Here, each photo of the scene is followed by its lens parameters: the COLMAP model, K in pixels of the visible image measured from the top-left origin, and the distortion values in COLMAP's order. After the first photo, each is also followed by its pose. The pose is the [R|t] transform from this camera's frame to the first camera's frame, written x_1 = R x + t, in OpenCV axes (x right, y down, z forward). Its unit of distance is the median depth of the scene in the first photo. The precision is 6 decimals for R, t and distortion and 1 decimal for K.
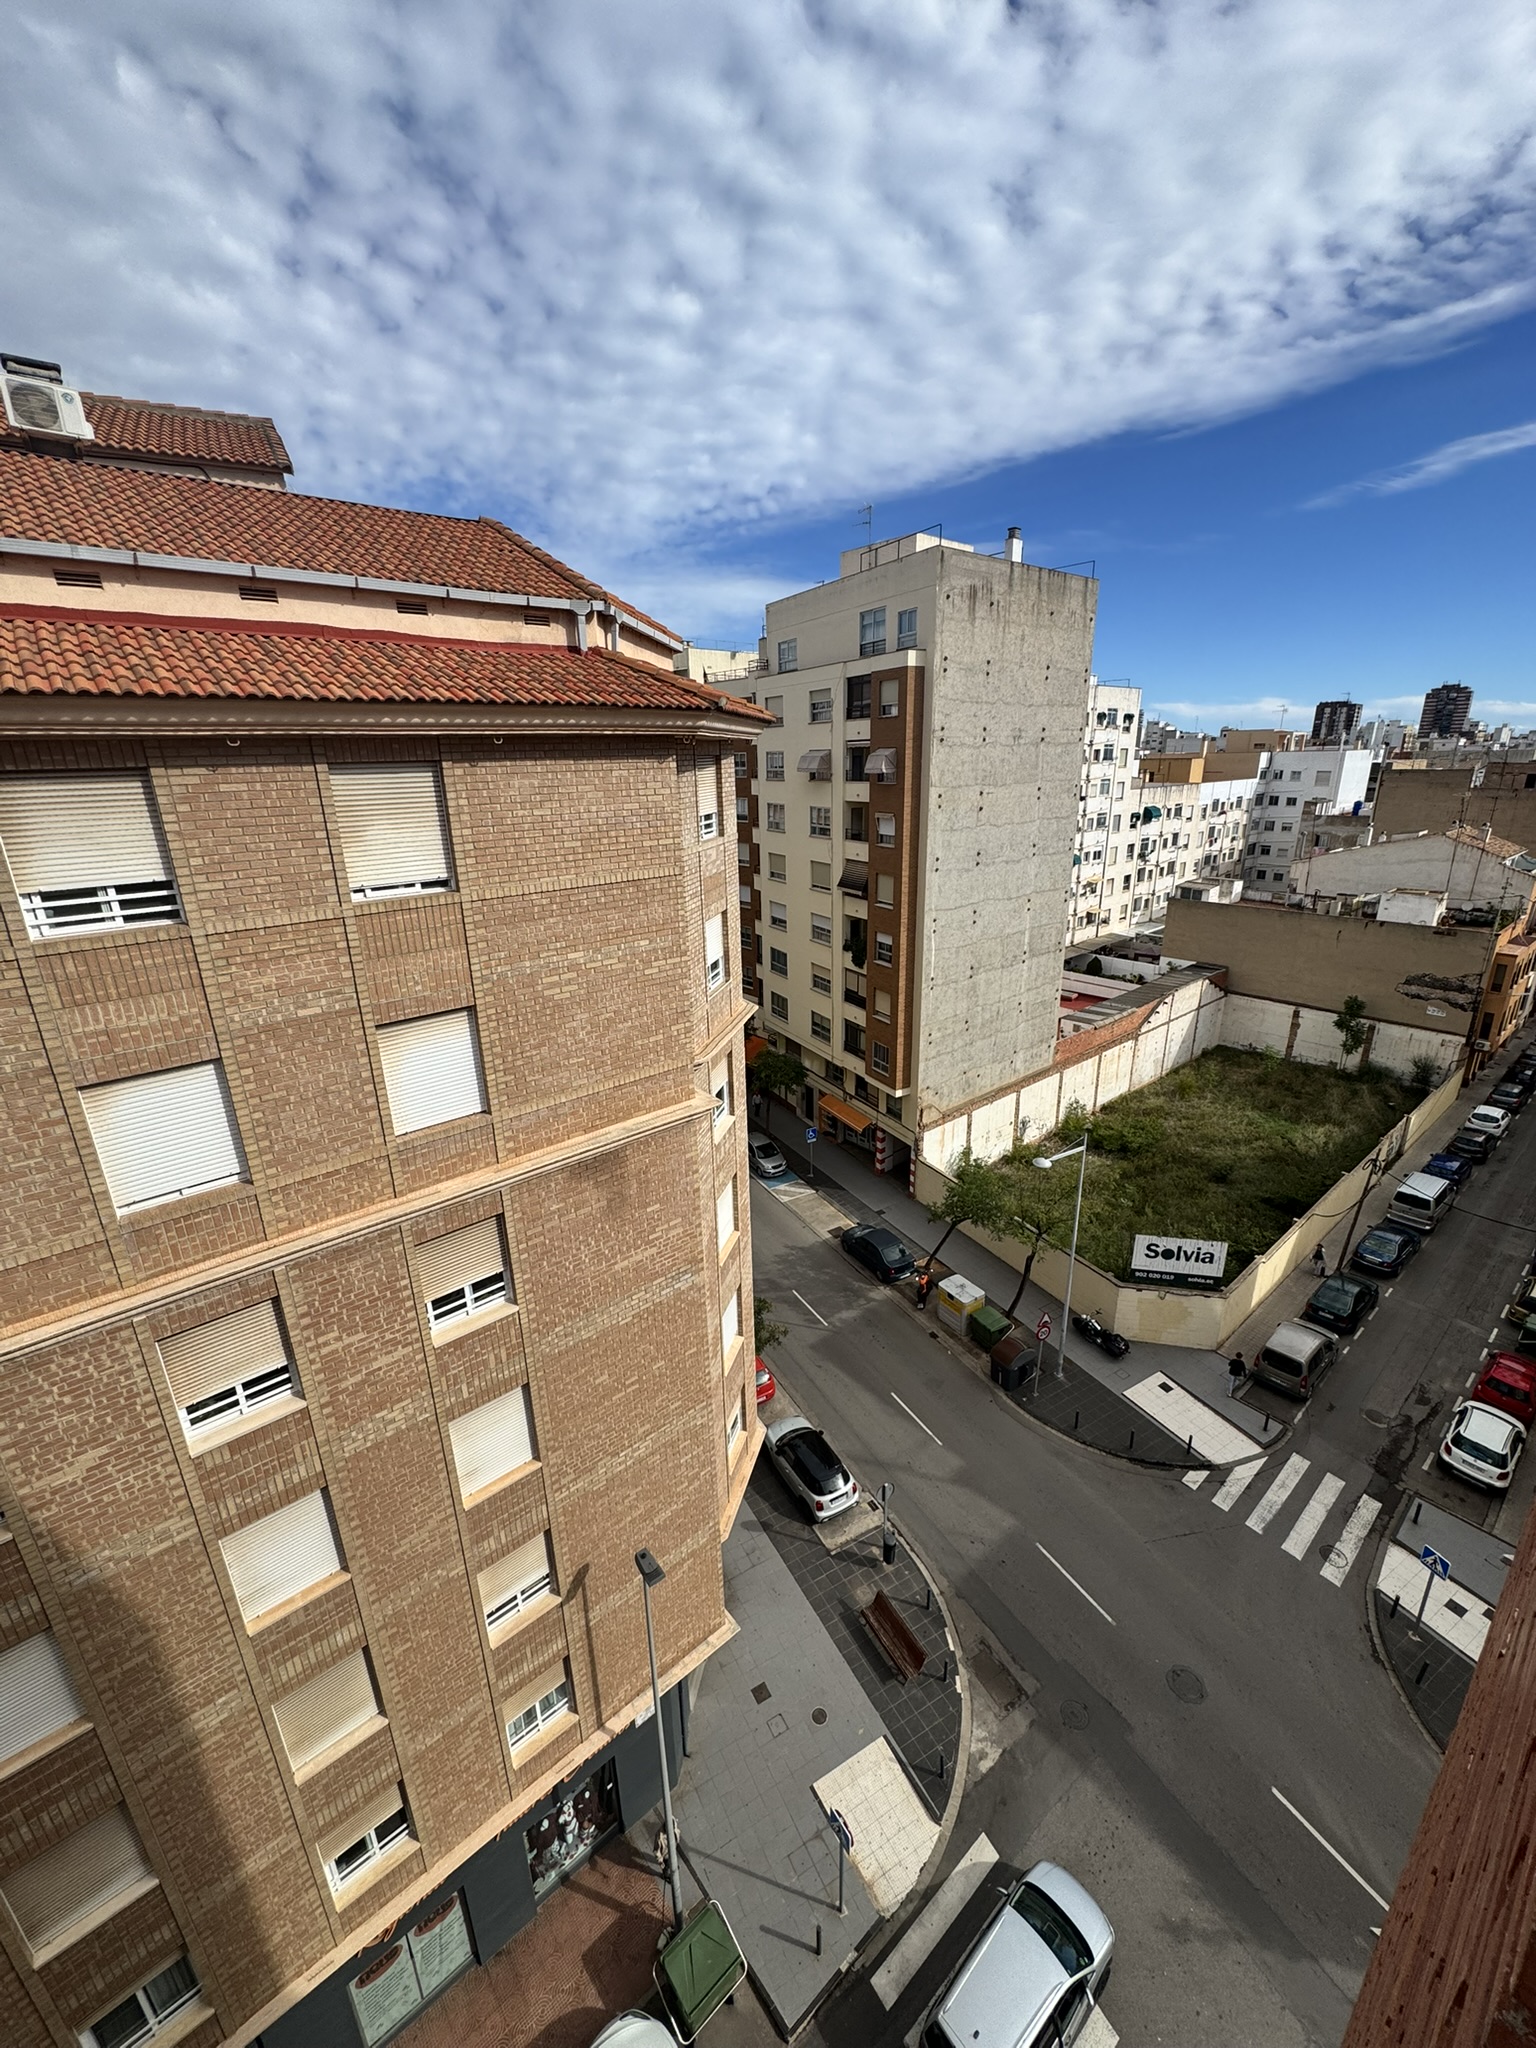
lens RADIAL K [[818.2, 0, 769.1], [0, 818.2, 1026.6], [0, 0, 1]] dist [-0.002797, 0.000217]
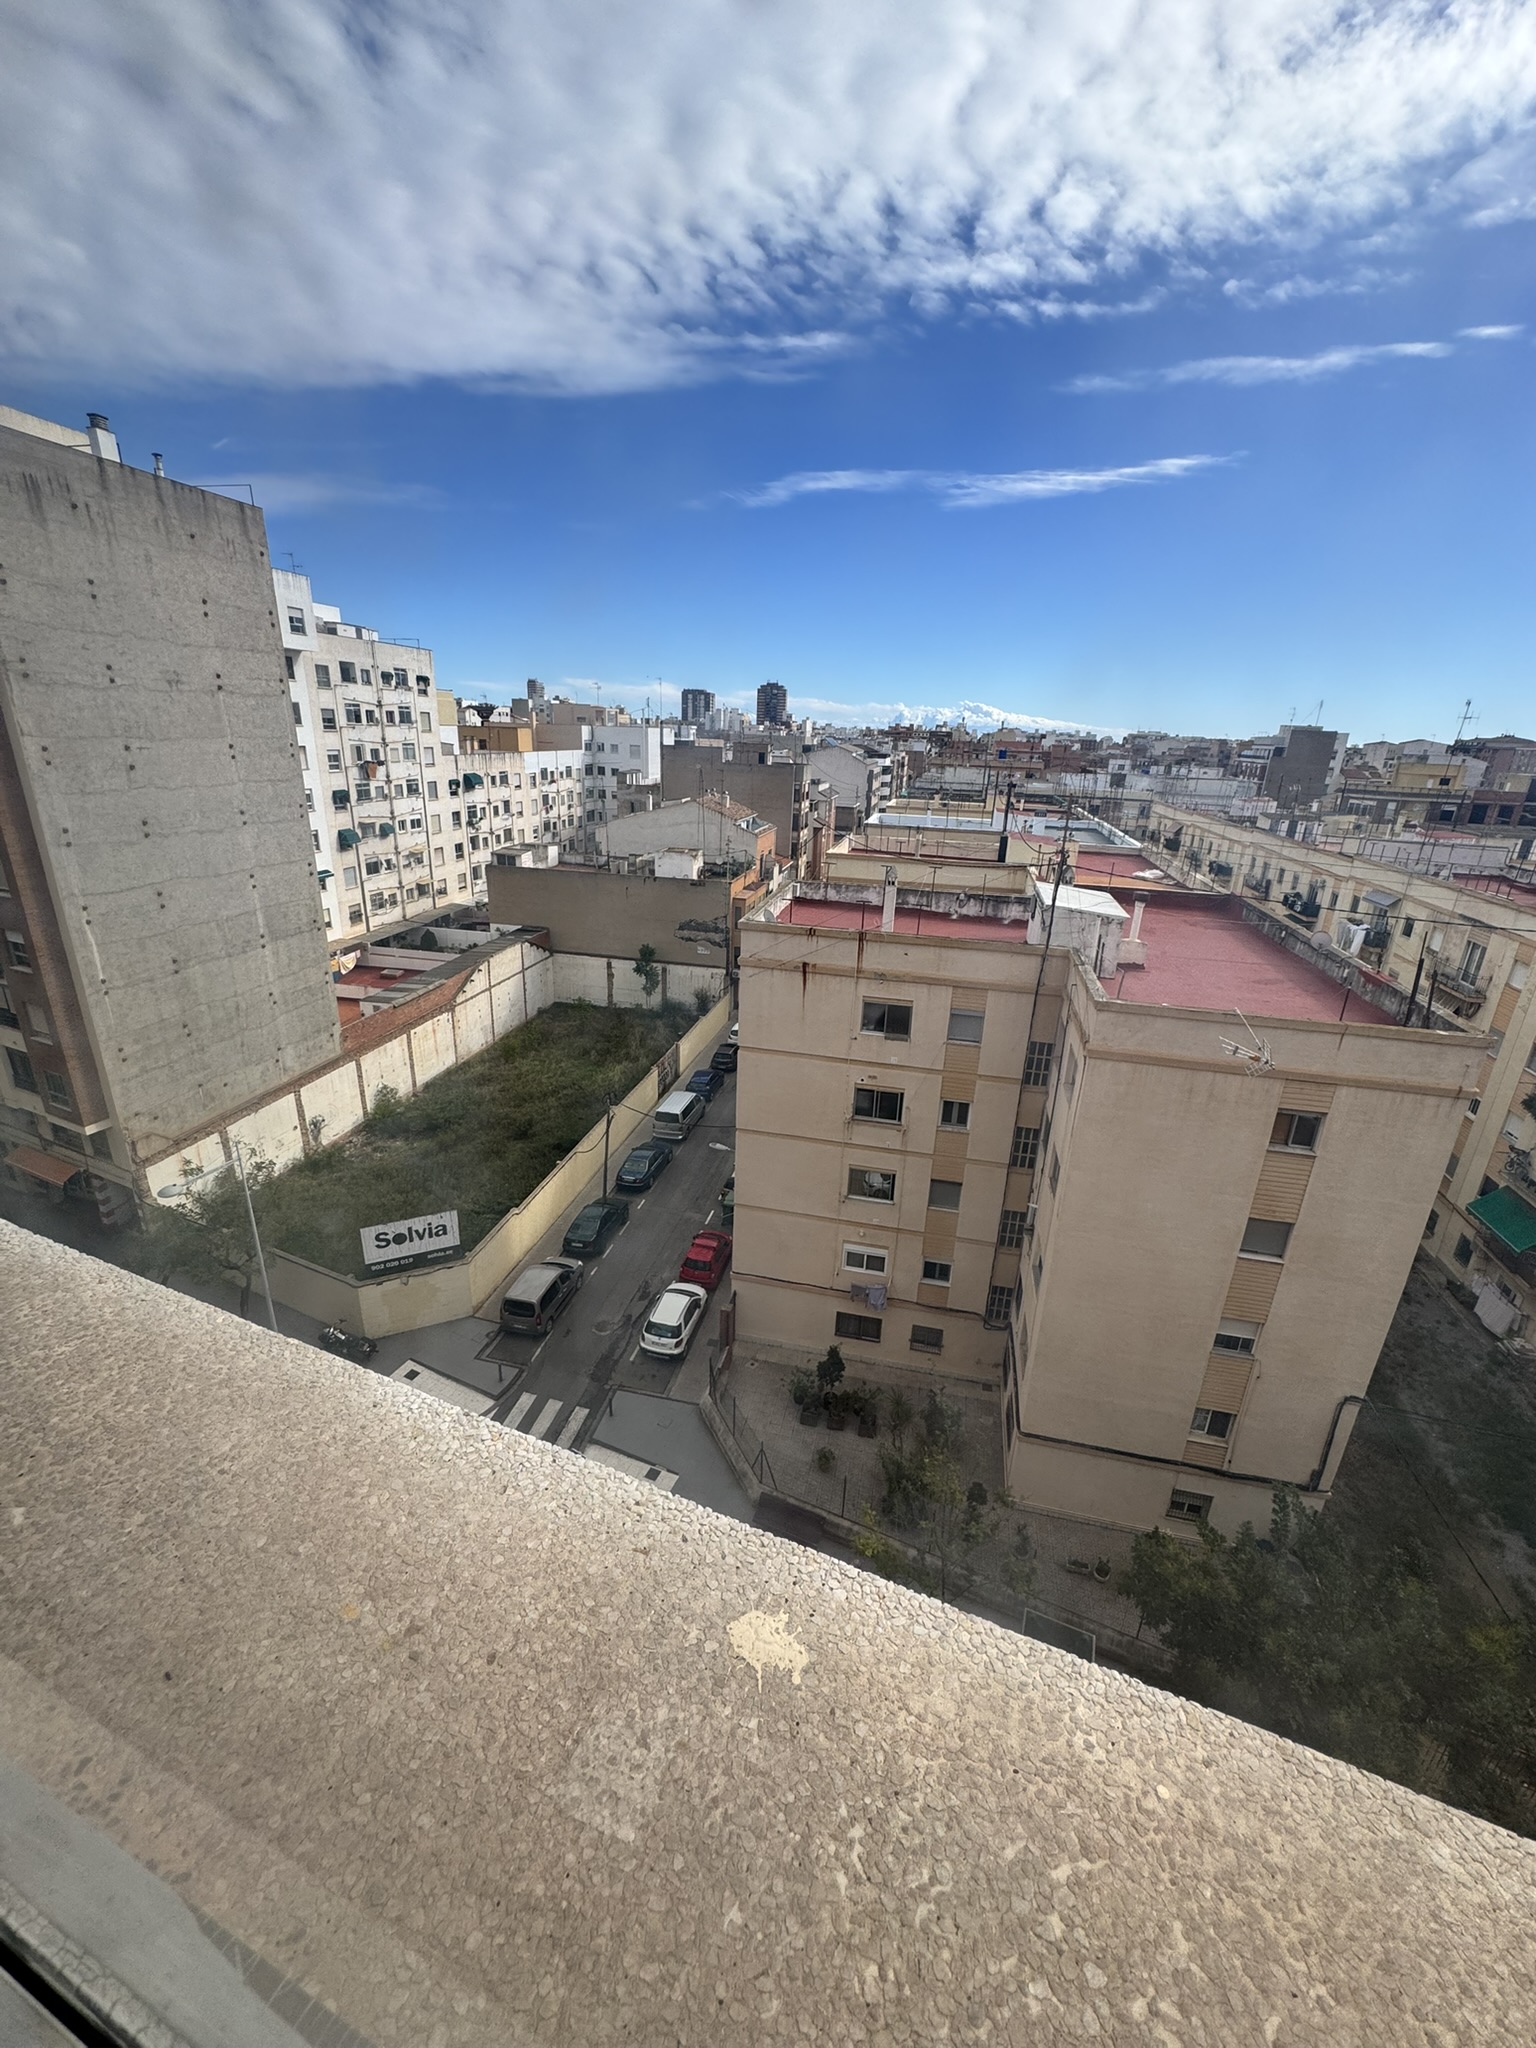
lens RADIAL K [[818.2, 0, 769.1], [0, 818.2, 1026.6], [0, 0, 1]] dist [-0.002797, 0.000217]
pose [[0.795439, -0.160933, 0.584275, 0.174429], [0.140852, 0.986790, 0.080044, 0.009388], [-0.589438, 0.018626, 0.807599, -0.019907]]
